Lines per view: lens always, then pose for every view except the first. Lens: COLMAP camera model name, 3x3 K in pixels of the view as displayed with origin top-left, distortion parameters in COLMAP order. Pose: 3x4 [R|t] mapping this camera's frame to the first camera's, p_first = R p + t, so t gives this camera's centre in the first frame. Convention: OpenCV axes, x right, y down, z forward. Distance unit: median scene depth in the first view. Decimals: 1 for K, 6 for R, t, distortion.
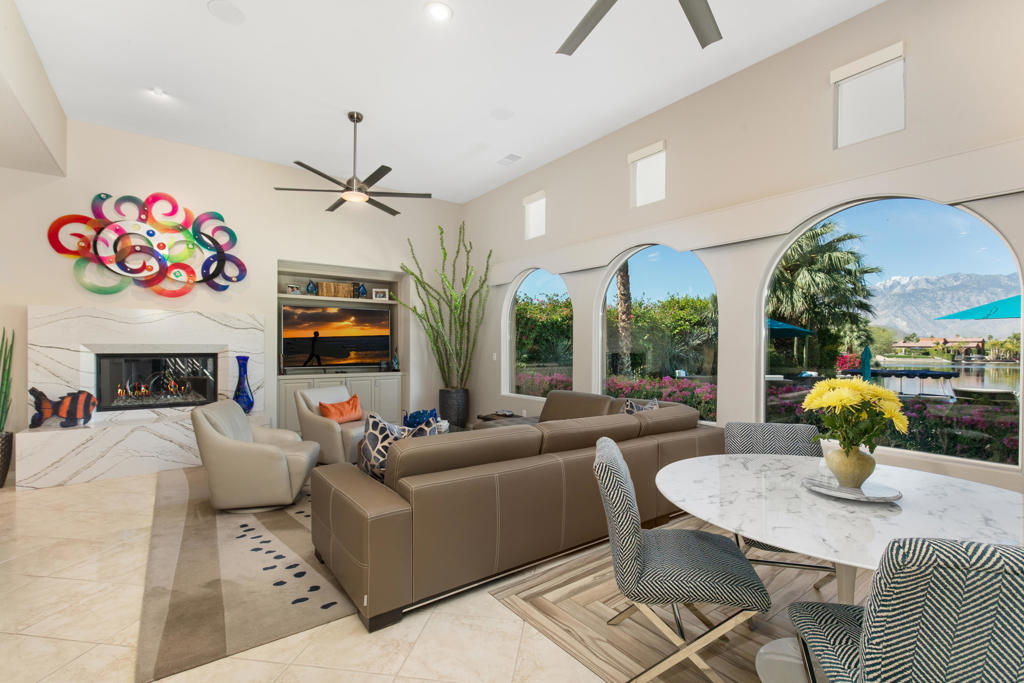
lens RADIAL K [[467.8, 0, 511.6], [0, 467.8, 351.3], [0, 0, 1]] dist [-0.025499, -0.000287]
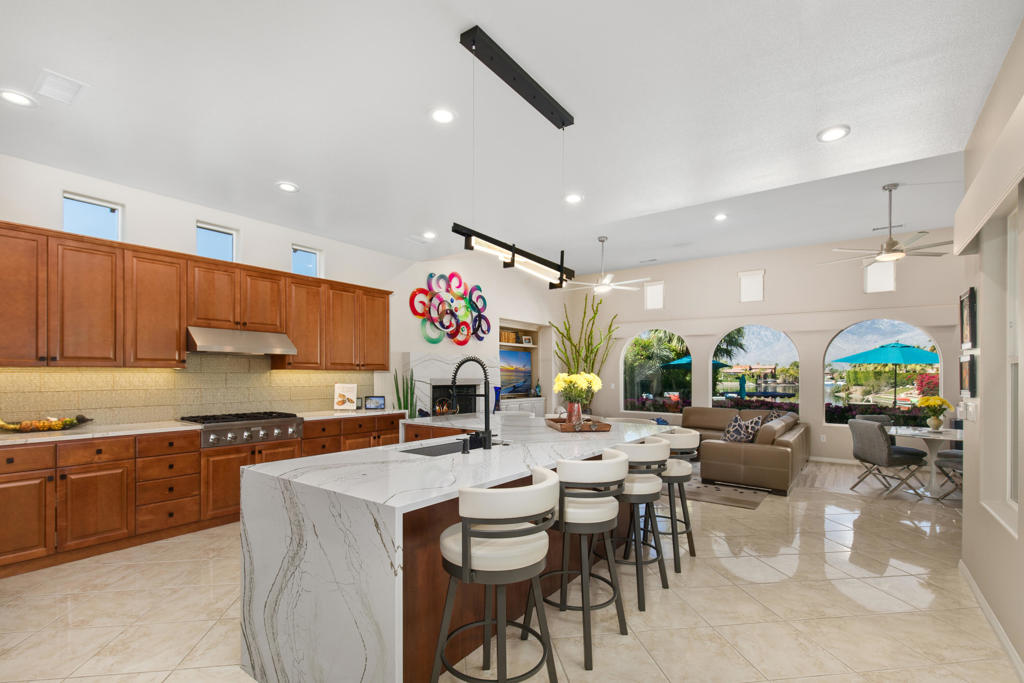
lens RADIAL K [[467.8, 0, 495.2], [0, 467.8, 361.2], [0, 0, 1]] dist [-0.025499, -0.000287]
pose [[0.961880, 0.006684, 0.273389, -1.003366], [0.002302, 0.999468, -0.032533, -0.020998], [-0.273461, 0.031922, 0.961353, -0.402894]]
